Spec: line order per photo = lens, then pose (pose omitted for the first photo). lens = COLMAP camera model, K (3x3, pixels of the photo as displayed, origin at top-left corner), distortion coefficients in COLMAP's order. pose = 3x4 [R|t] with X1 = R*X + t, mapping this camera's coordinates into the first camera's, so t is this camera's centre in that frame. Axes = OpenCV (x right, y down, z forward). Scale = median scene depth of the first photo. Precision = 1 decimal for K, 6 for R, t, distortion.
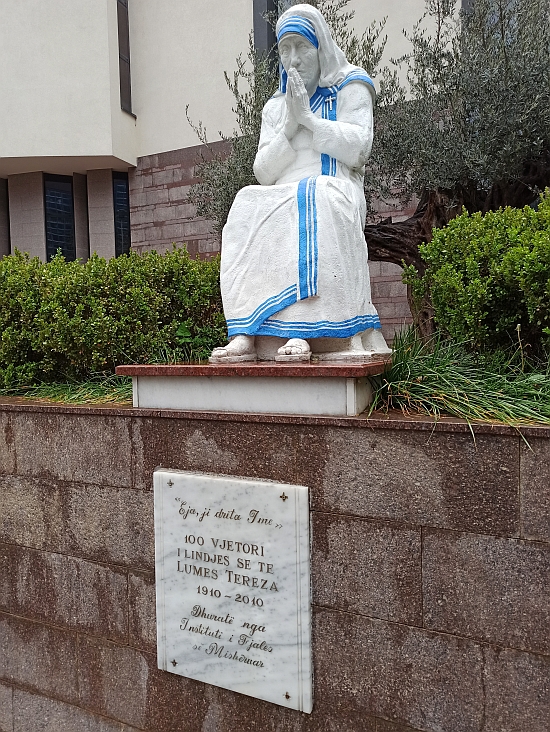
lens RADIAL K [[537.6, 0, 275.0], [0, 537.6, 366.0], [0, 0, 1]] dist [0.072234, -0.075504]
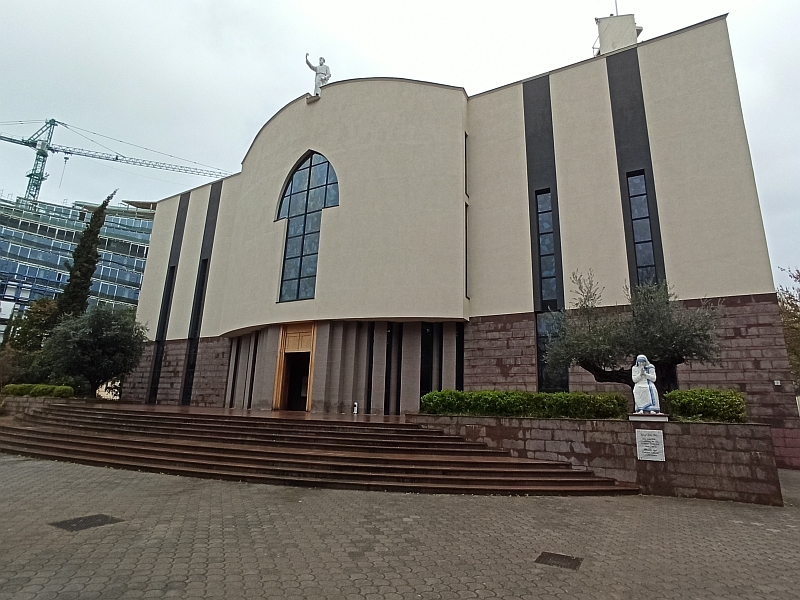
lens RADIAL K [[450.4, 0, 405.5], [0, 450.4, 298.0], [0, 0, 1]] dist [-0.059908, 0.042145]
pose [[0.996437, 0.032246, -0.077936, -2.938422], [-0.053115, 0.957693, -0.282847, 0.361597], [0.065518, 0.285979, 0.955993, -5.424379]]
